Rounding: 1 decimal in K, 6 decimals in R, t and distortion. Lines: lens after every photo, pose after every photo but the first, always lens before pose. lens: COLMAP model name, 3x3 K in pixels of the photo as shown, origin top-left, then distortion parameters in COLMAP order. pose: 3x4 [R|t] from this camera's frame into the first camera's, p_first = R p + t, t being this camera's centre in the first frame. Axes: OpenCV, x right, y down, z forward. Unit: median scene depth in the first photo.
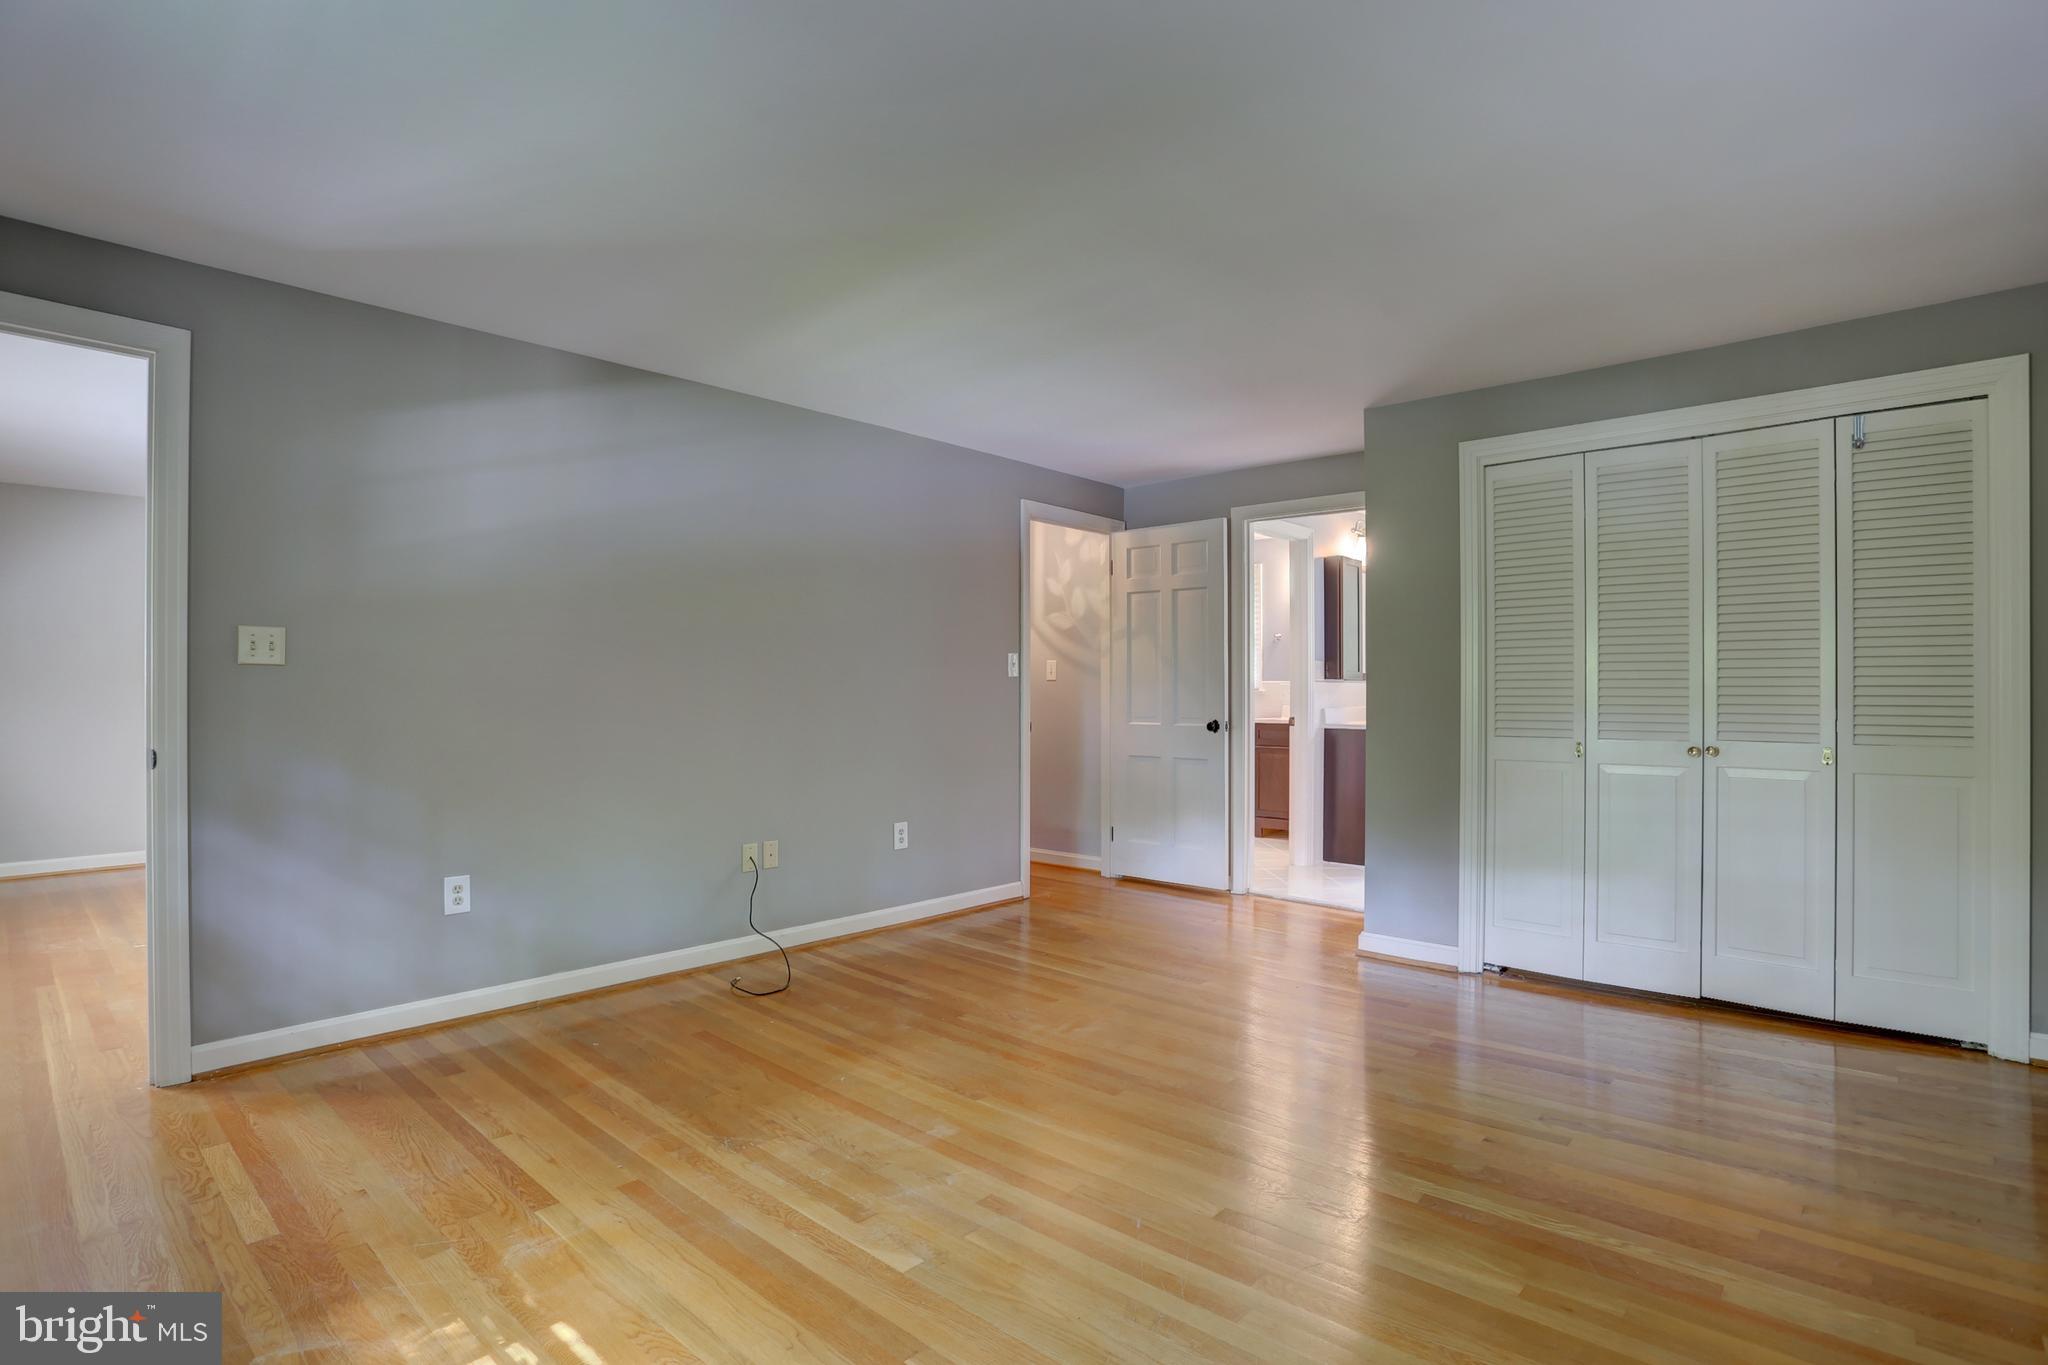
lens RADIAL K [[1012.8, 0, 1035.0], [0, 1012.8, 689.5], [0, 0, 1]] dist [-0.085004, 0.038862]
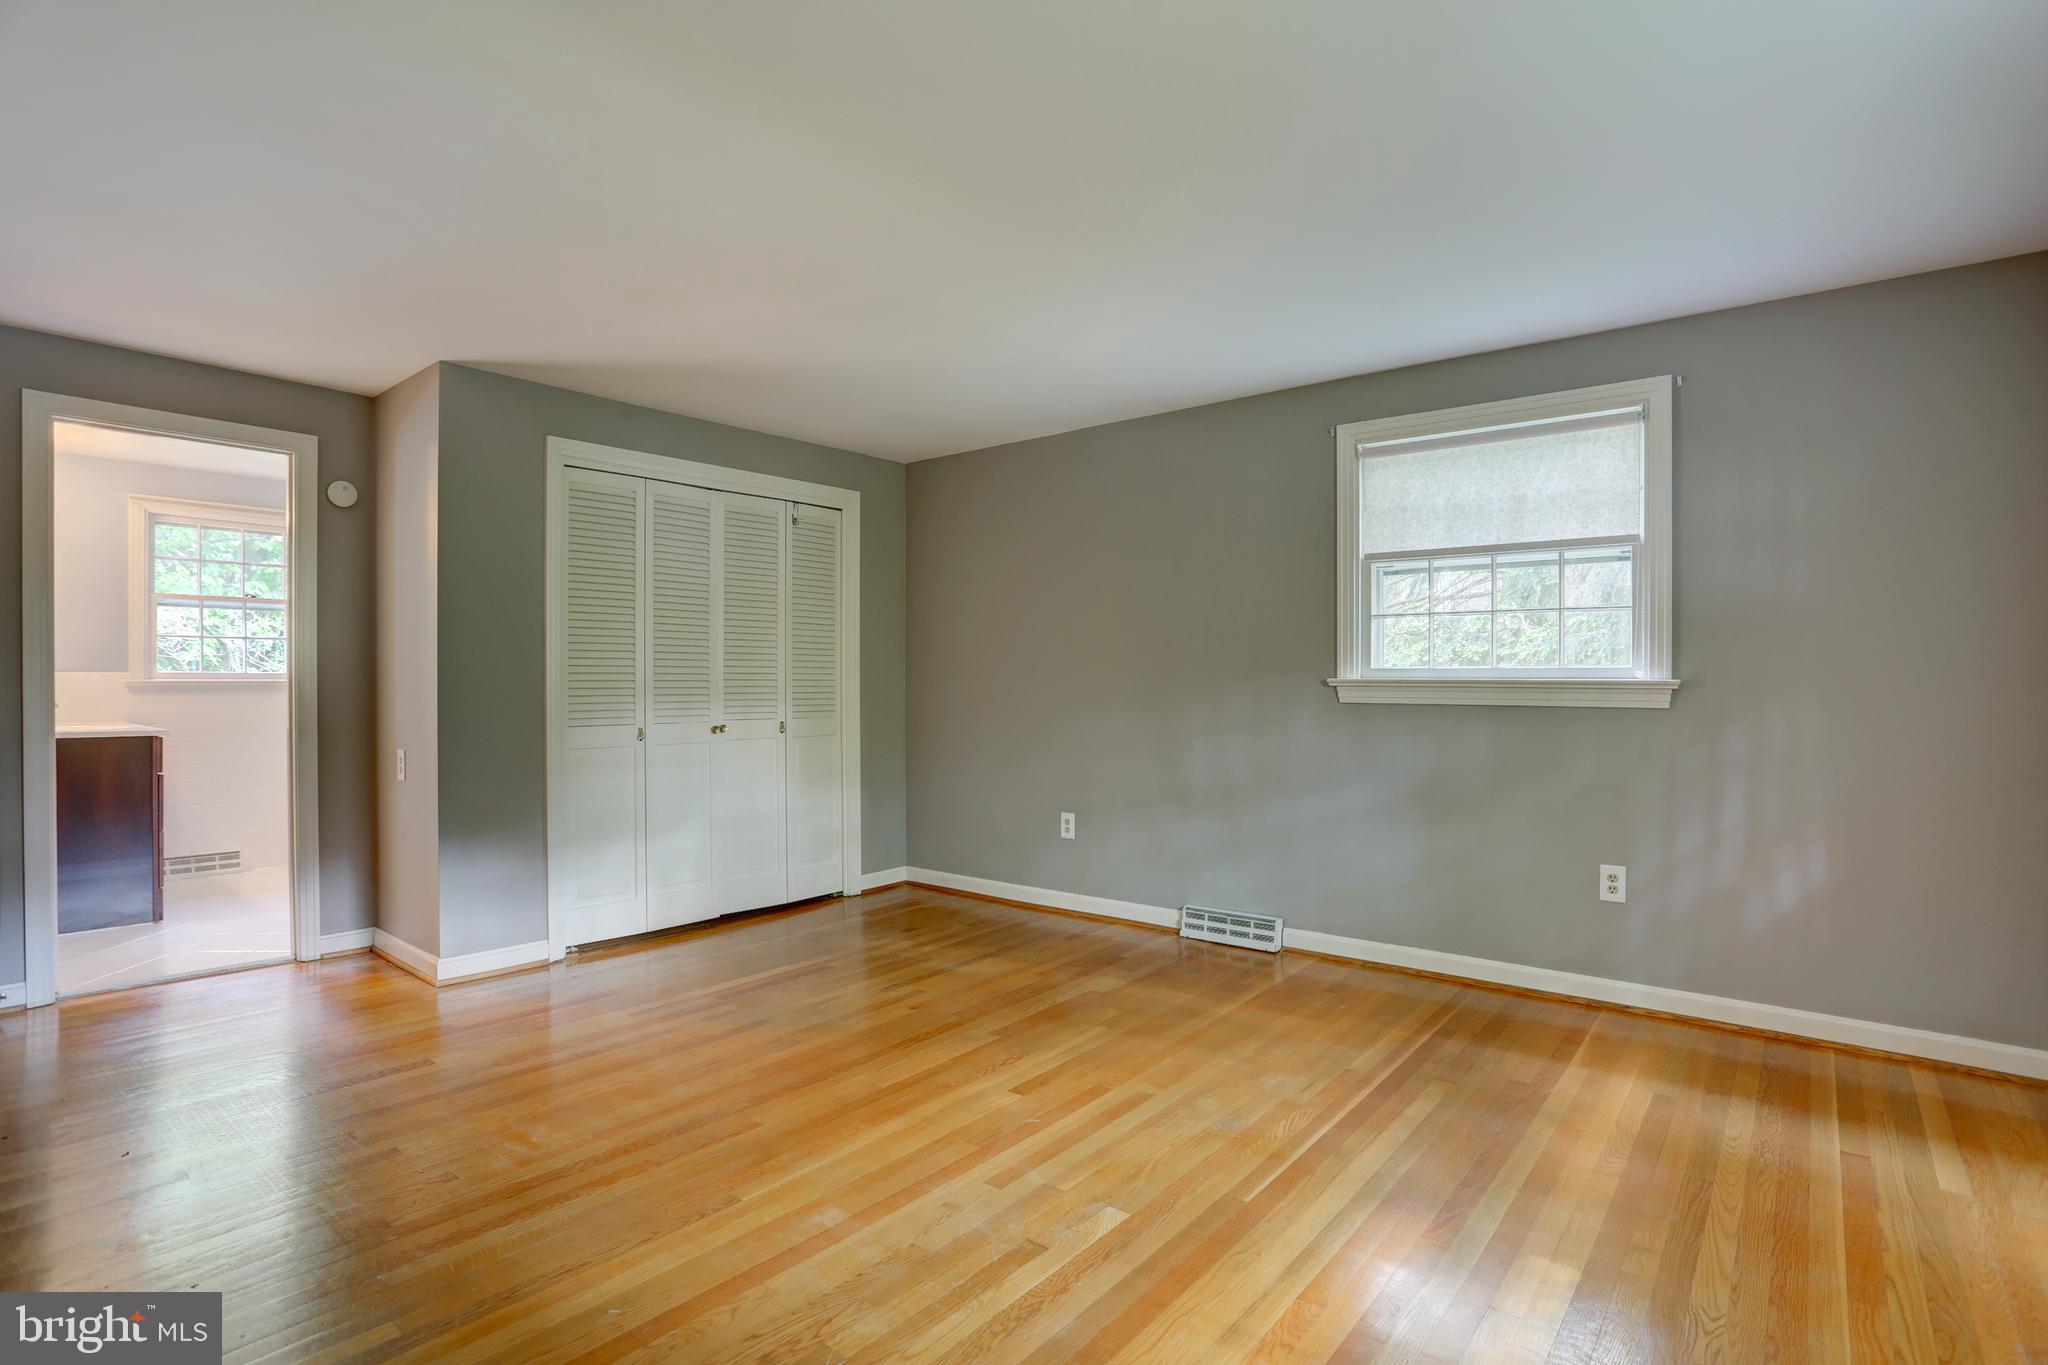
lens RADIAL K [[1012.8, 0, 1035.0], [0, 1012.8, 689.5], [0, 0, 1]] dist [-0.085004, 0.038862]
pose [[-0.064715, -0.005247, 0.997890, -0.753136], [-0.002458, 0.999984, 0.005098, 0.002139], [-0.997901, -0.002123, -0.064727, 0.726382]]
